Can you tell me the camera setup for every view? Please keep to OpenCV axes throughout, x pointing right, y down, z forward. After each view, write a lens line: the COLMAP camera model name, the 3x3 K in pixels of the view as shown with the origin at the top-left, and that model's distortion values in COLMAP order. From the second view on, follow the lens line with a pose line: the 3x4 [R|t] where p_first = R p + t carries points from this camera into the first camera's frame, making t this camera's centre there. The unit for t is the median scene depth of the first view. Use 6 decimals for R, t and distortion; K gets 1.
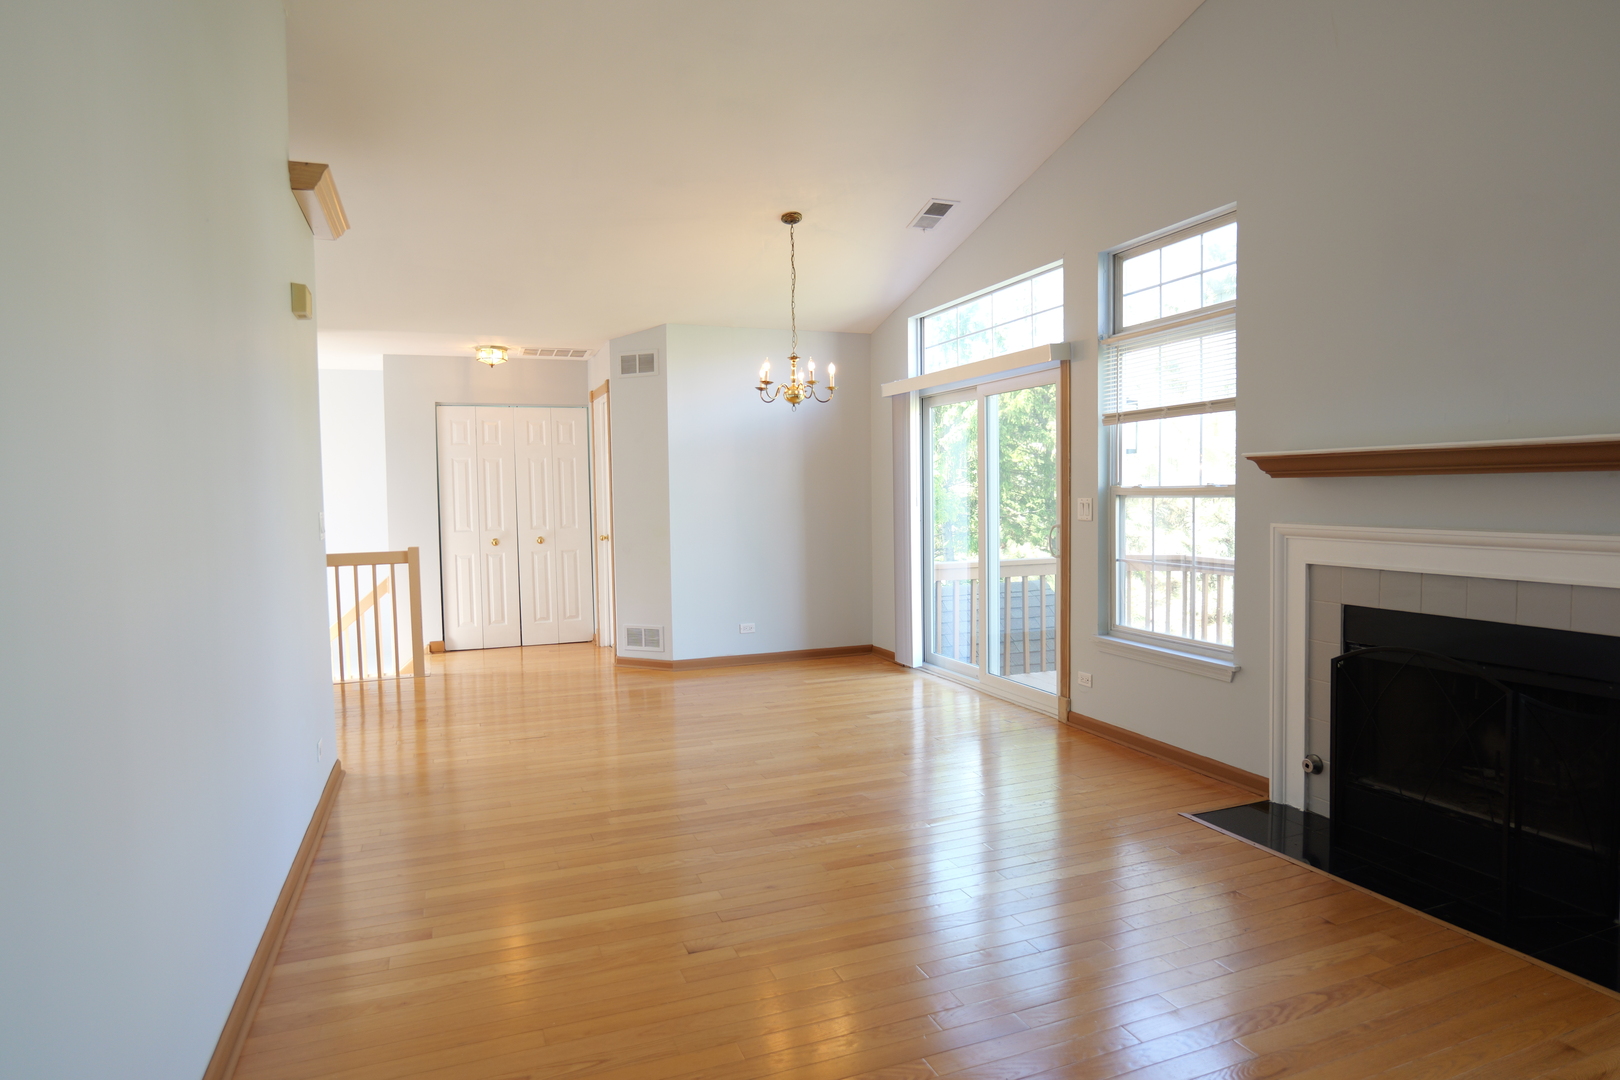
lens RADIAL K [[943.5, 0, 815.2], [0, 943.5, 544.3], [0, 0, 1]] dist [-0.032935, 0.014561]
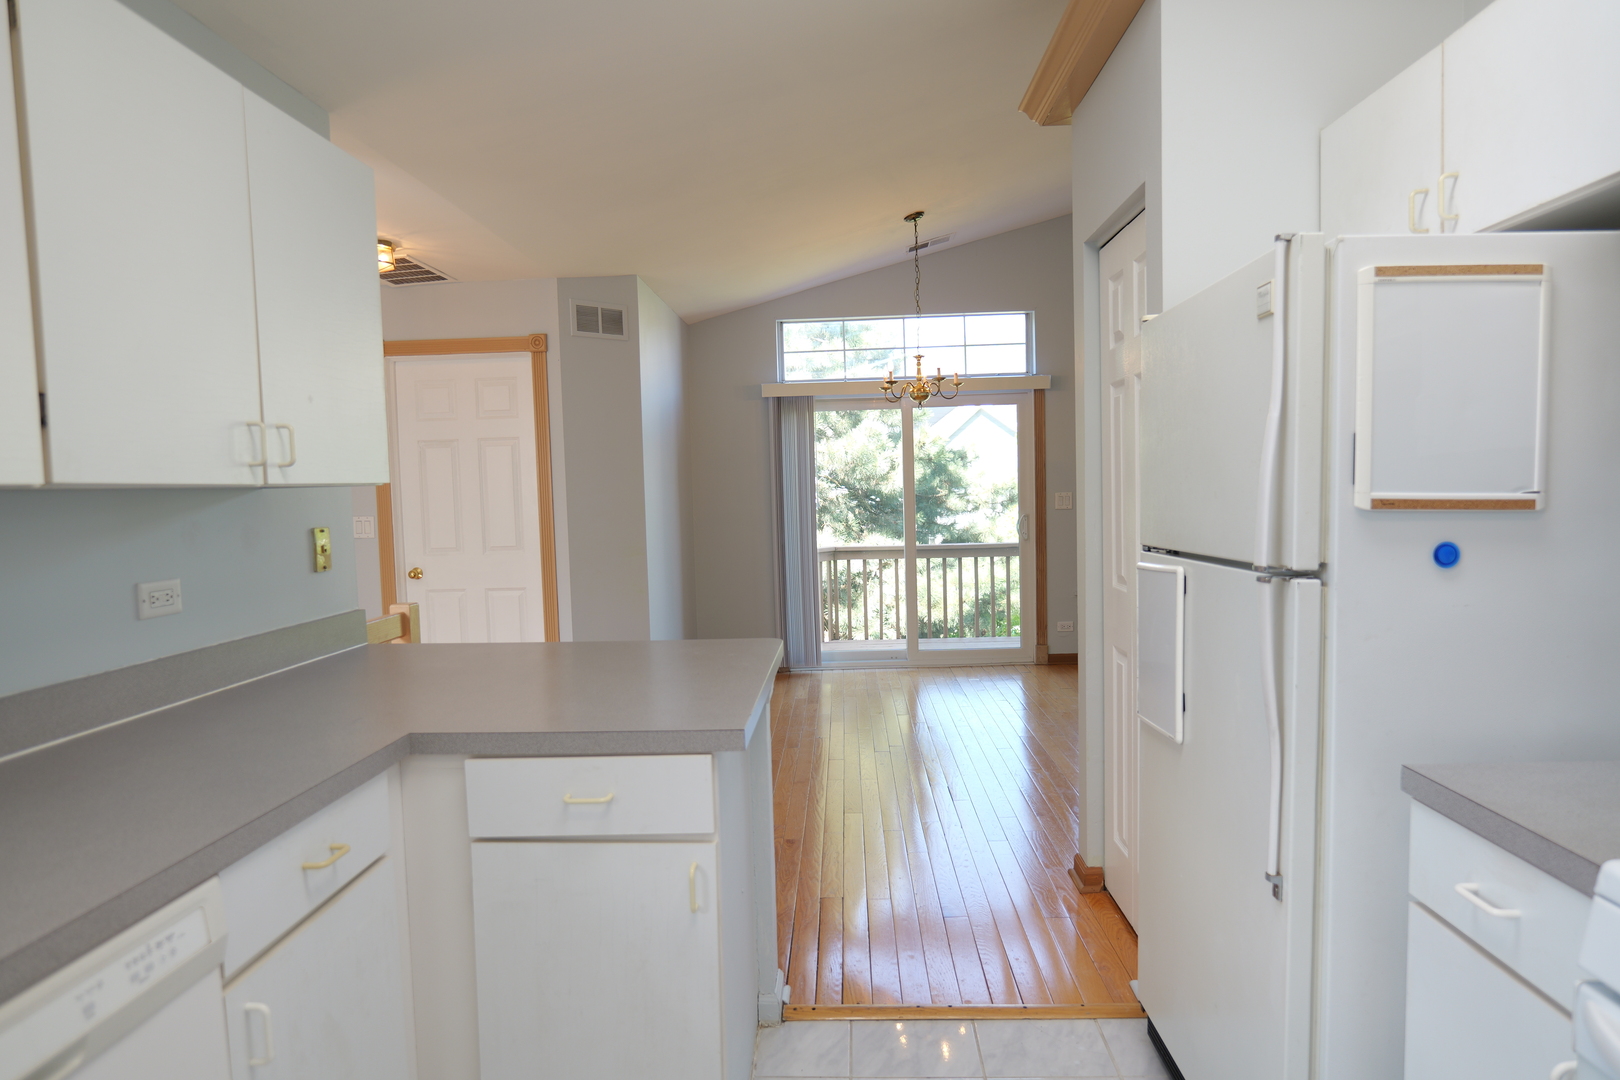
lens RADIAL K [[943.5, 0, 812.8], [0, 943.5, 546.5], [0, 0, 1]] dist [-0.032935, 0.014561]
pose [[0.407747, -0.048016, 0.911832, -1.106140], [0.075676, 0.996958, 0.018658, -0.024563], [-0.909954, 0.061396, 0.410140, 0.778869]]
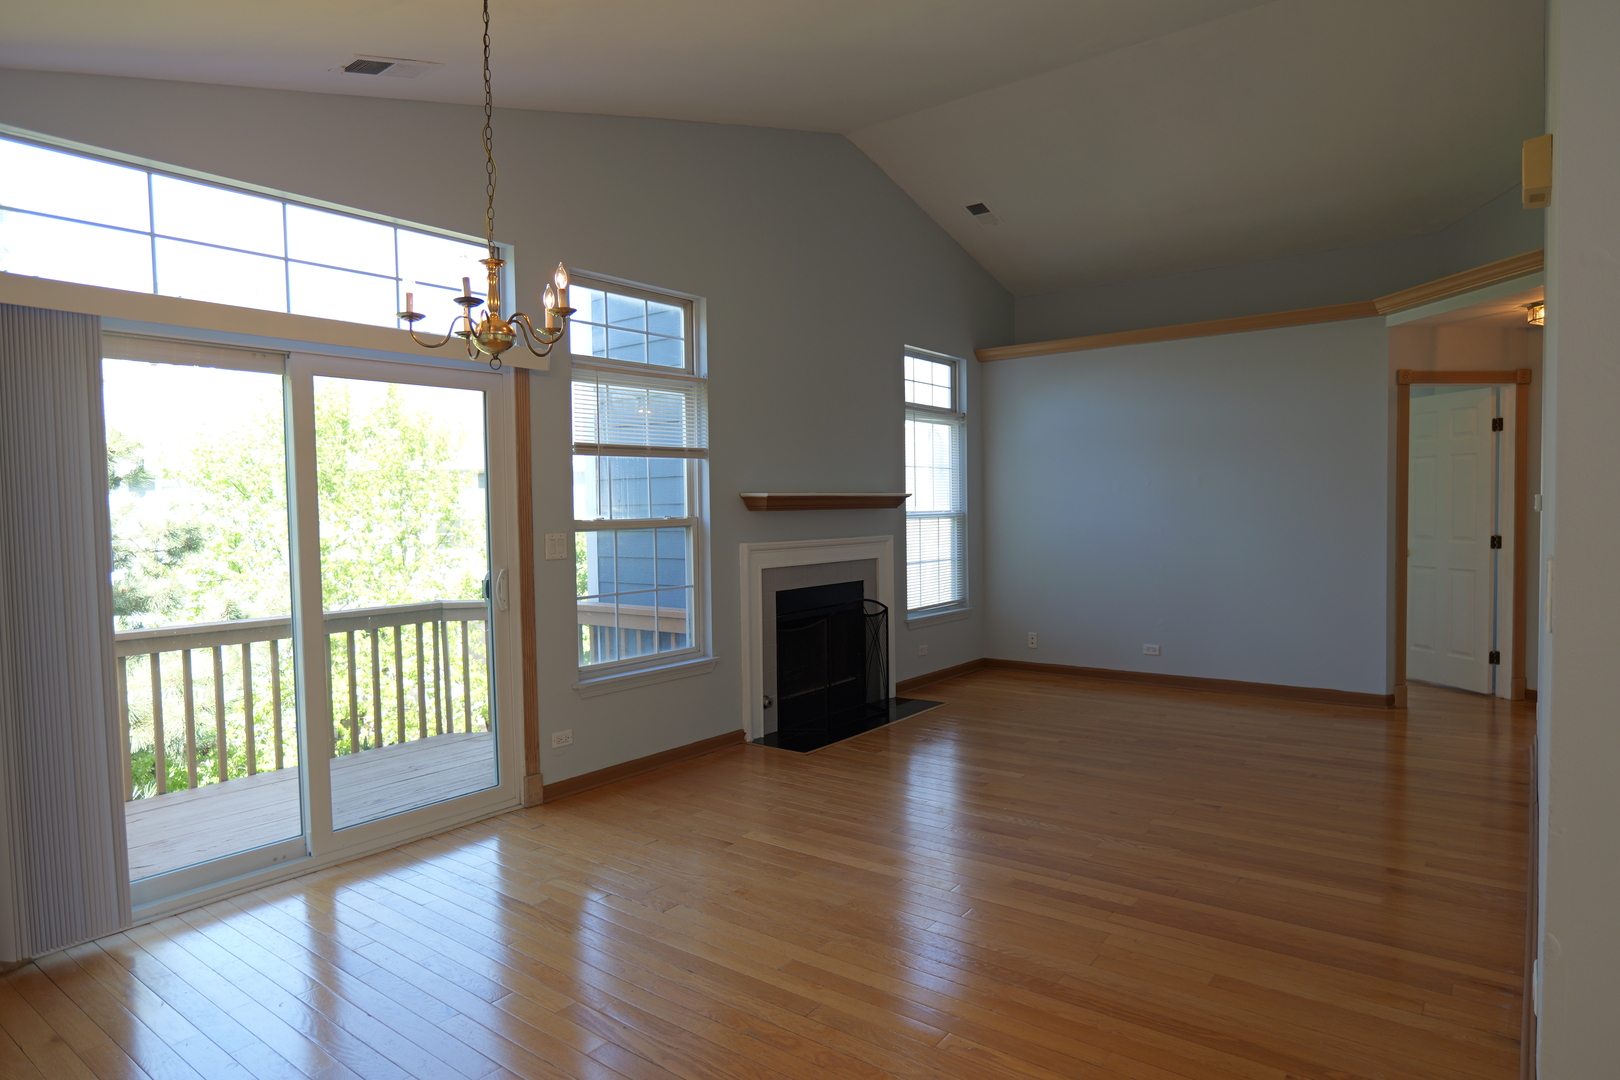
lens RADIAL K [[943.5, 0, 812.2], [0, 943.5, 548.8], [0, 0, 1]] dist [-0.032935, 0.014561]
pose [[-0.510173, -0.008674, 0.860028, -0.596407], [0.078757, 0.995277, 0.056757, -0.066416], [-0.856458, 0.096689, -0.507081, 1.246457]]
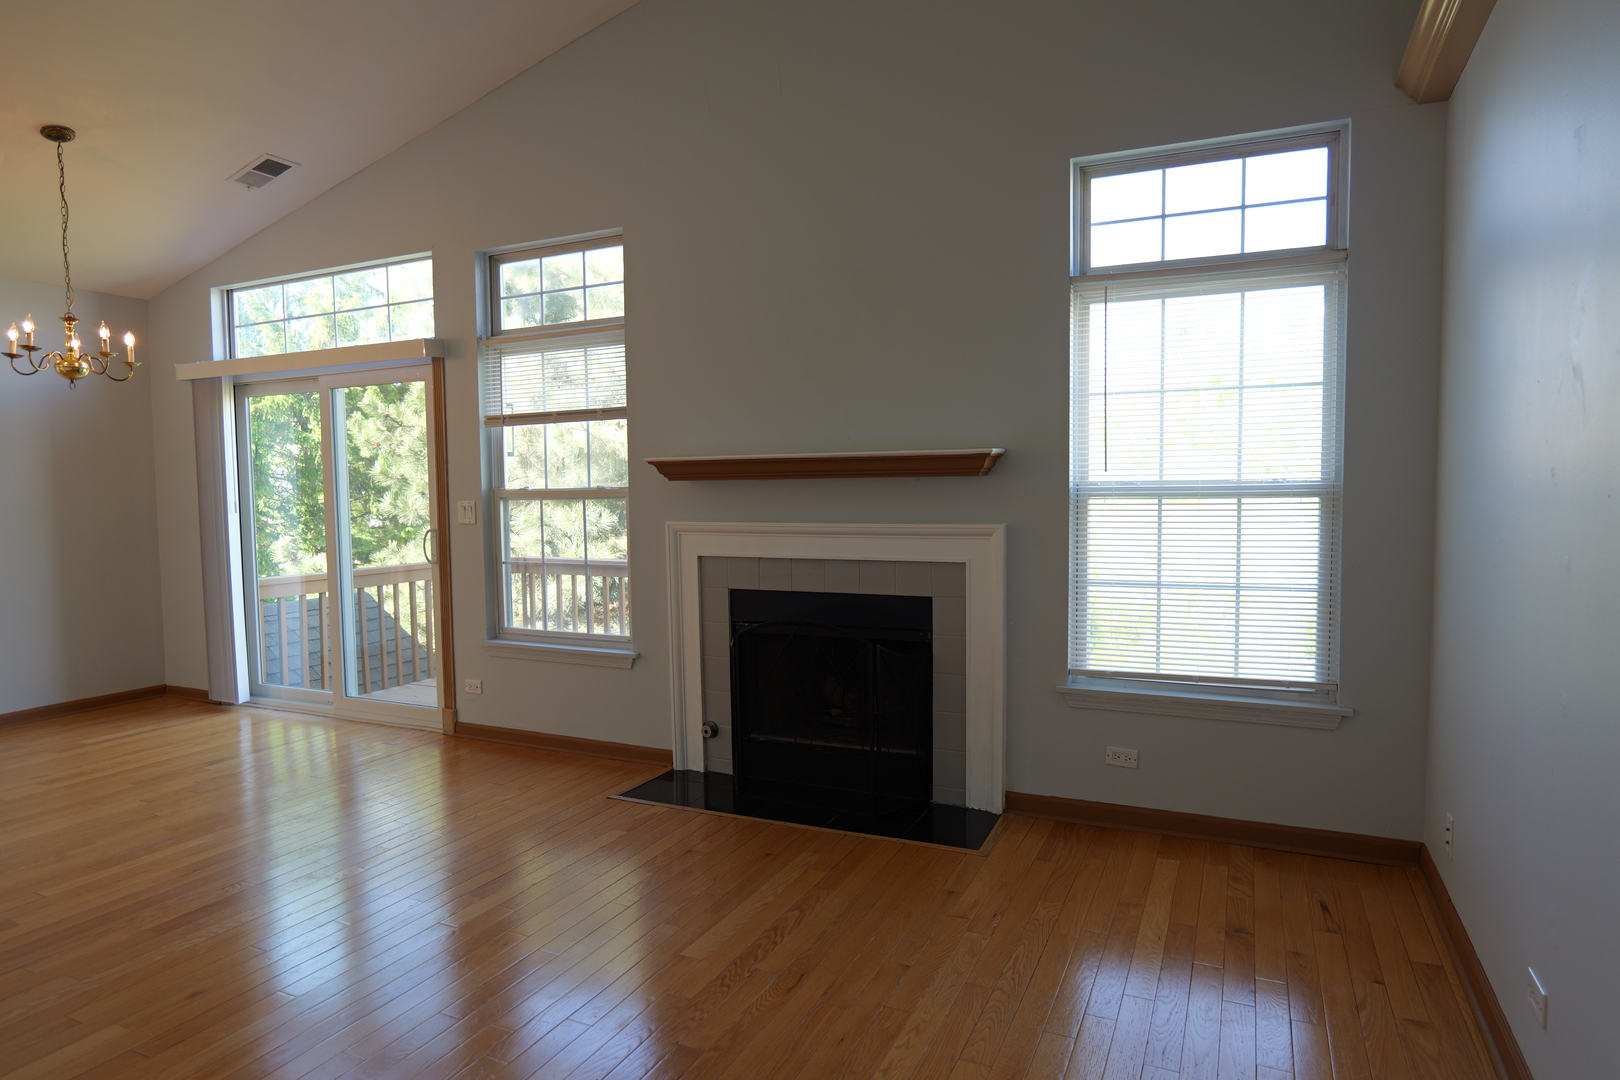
lens RADIAL K [[943.5, 0, 820.1], [0, 943.5, 547.3], [0, 0, 1]] dist [-0.032935, 0.014561]
pose [[0.723708, -0.035788, 0.689178, -0.120115], [0.039091, 0.999177, 0.010836, 0.002552], [-0.688998, 0.019099, 0.724511, 0.045118]]
